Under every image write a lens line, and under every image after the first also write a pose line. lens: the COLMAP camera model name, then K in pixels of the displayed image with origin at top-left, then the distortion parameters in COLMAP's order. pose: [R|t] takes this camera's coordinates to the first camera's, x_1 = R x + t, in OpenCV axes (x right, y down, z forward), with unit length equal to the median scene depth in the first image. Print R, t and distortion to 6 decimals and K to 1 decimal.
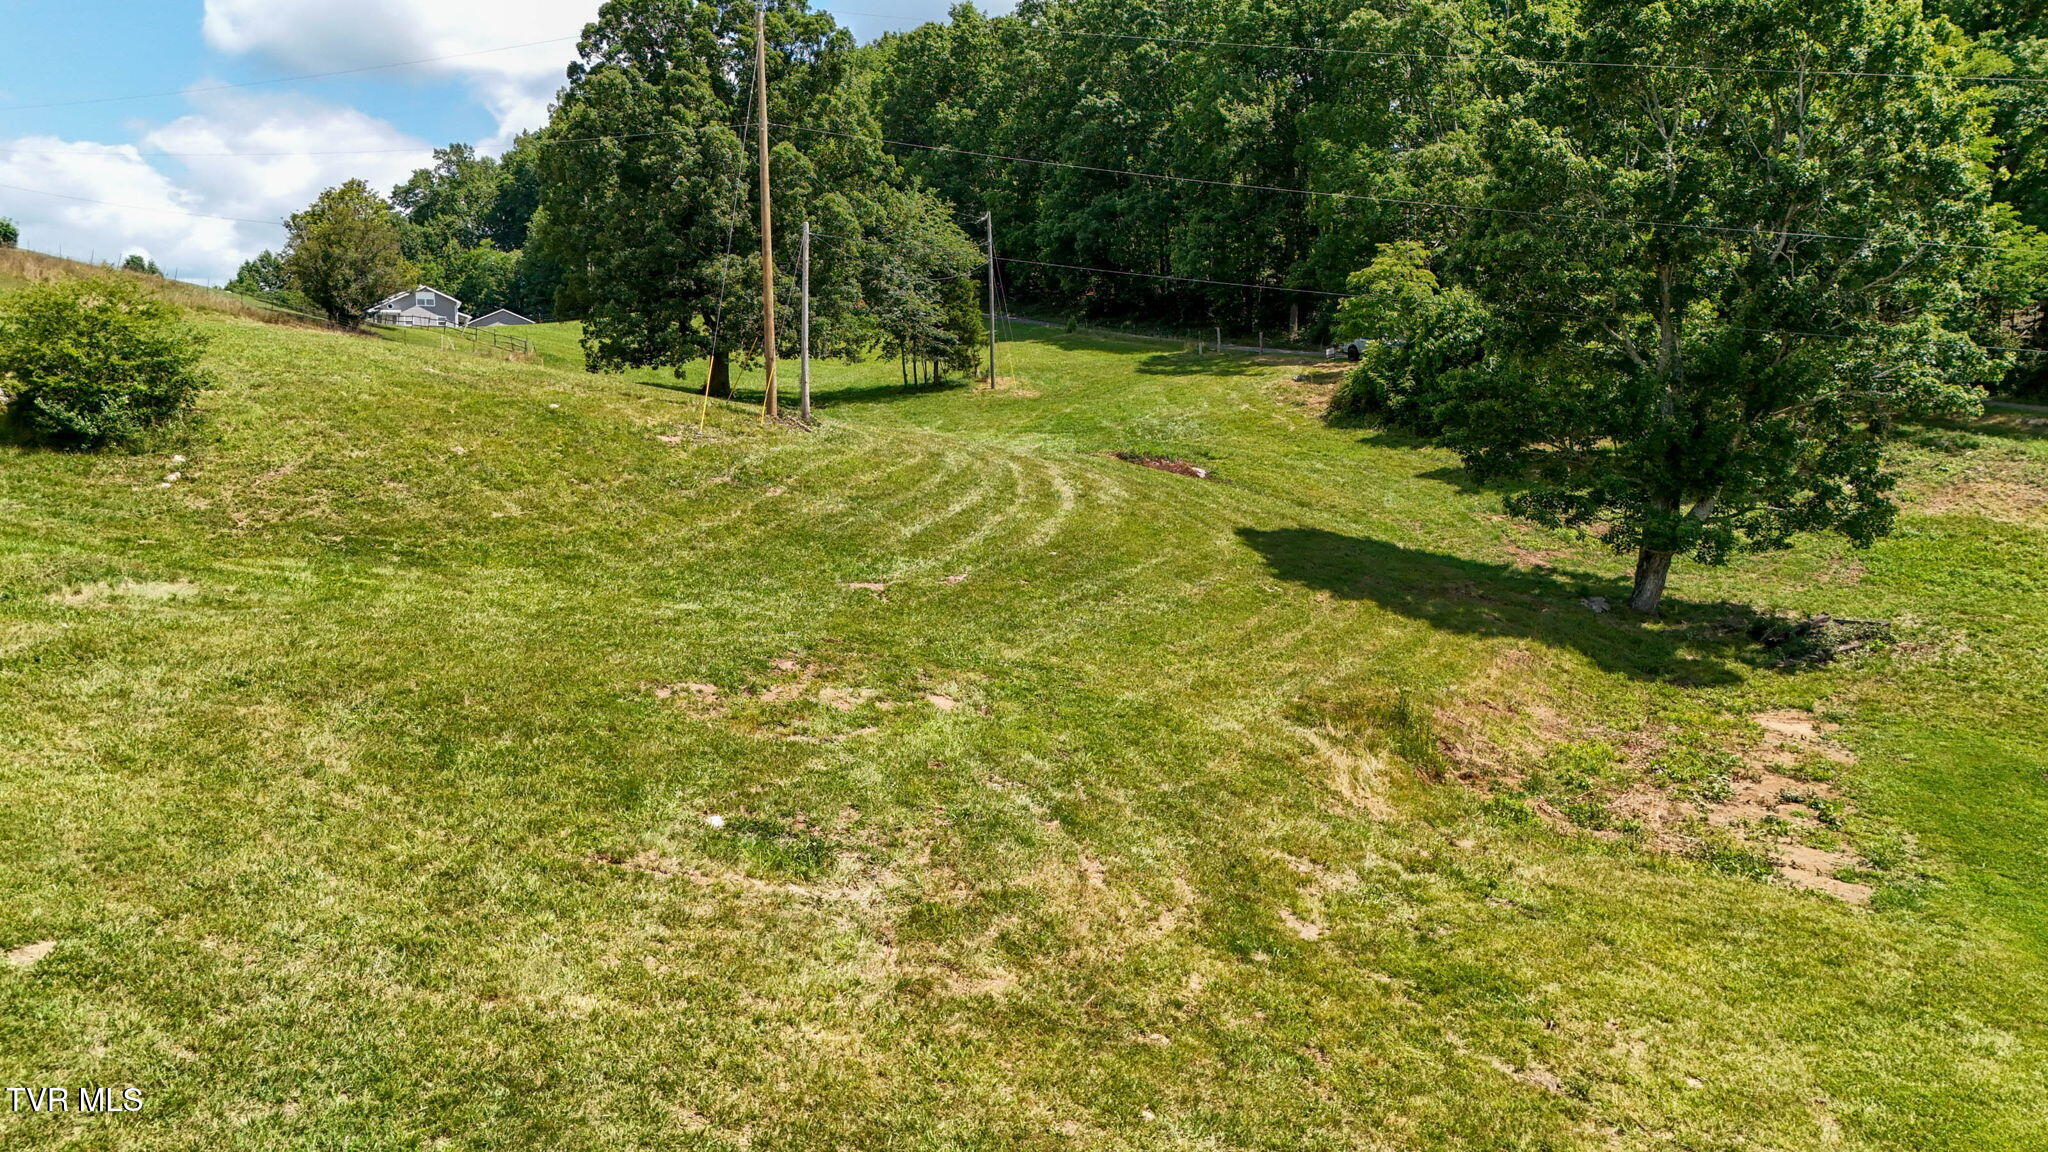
lens RADIAL K [[1494.1, 0, 1025.9], [0, 1494.1, 574.8], [0, 0, 1]] dist [0.077520, -0.076634]
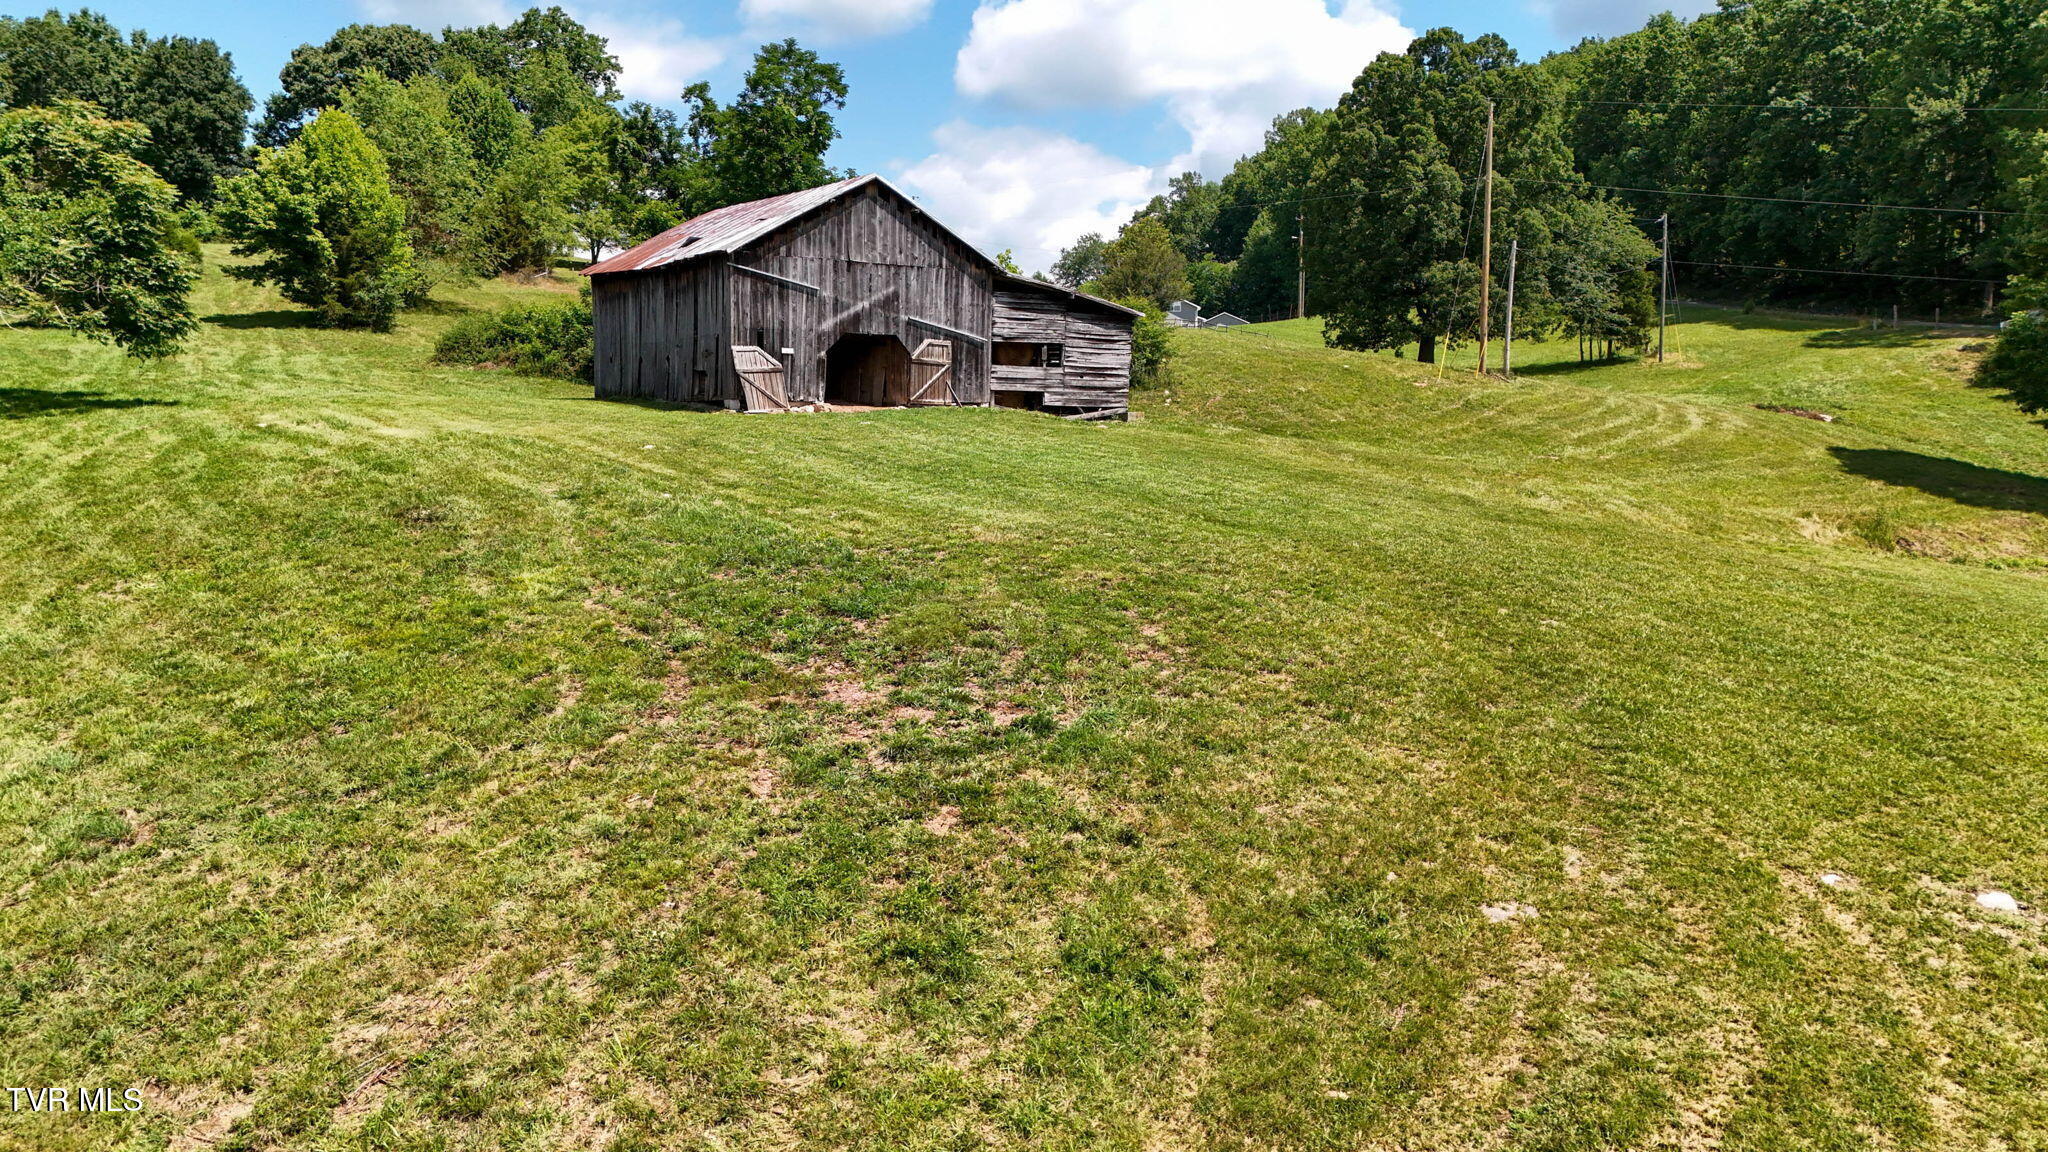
lens RADIAL K [[1494.1, 0, 1025.9], [0, 1494.1, 574.8], [0, 0, 1]] dist [0.077520, -0.076634]
pose [[0.908316, 0.048136, -0.415505, 0.027631], [-0.047678, 0.998797, 0.011483, 0.055214], [0.415557, 0.009380, 0.909519, -0.305115]]
